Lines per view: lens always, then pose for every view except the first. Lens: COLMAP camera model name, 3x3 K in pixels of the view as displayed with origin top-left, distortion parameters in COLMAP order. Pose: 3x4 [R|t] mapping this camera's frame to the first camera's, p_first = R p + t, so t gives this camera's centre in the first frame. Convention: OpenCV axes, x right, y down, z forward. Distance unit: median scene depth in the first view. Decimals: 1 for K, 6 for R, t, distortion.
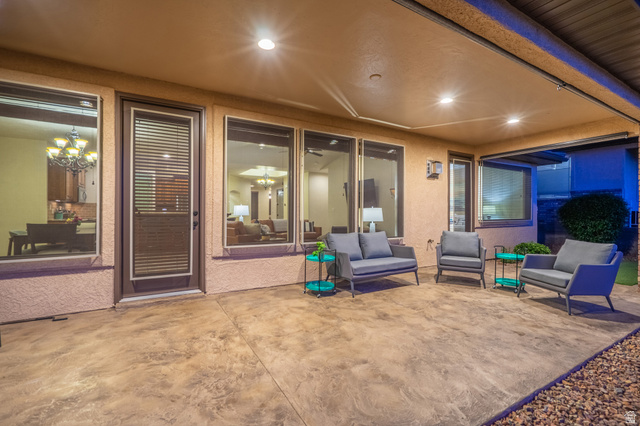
lens RADIAL K [[303.8, 0, 320.0], [0, 303.8, 213.0], [0, 0, 1]] dist [-0.003213, -0.000691]
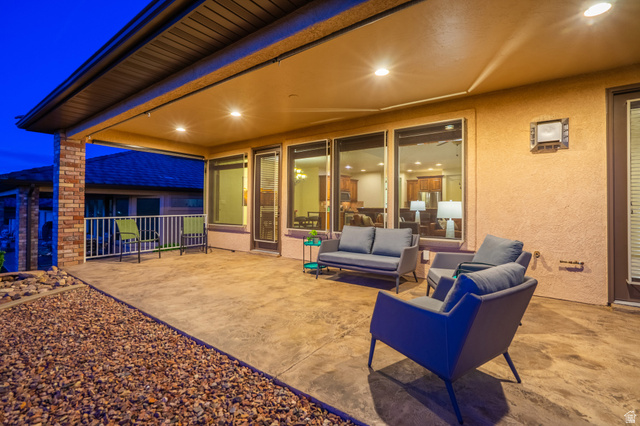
lens RADIAL K [[292.4, 0, 317.9], [0, 292.4, 217.1], [0, 0, 1]] dist [-0.003809, -0.000628]
pose [[0.376182, 0.034269, -0.925912, 1.286651], [0.003760, 0.999251, 0.038511, -0.010670], [0.926538, -0.017968, 0.375772, 0.629117]]
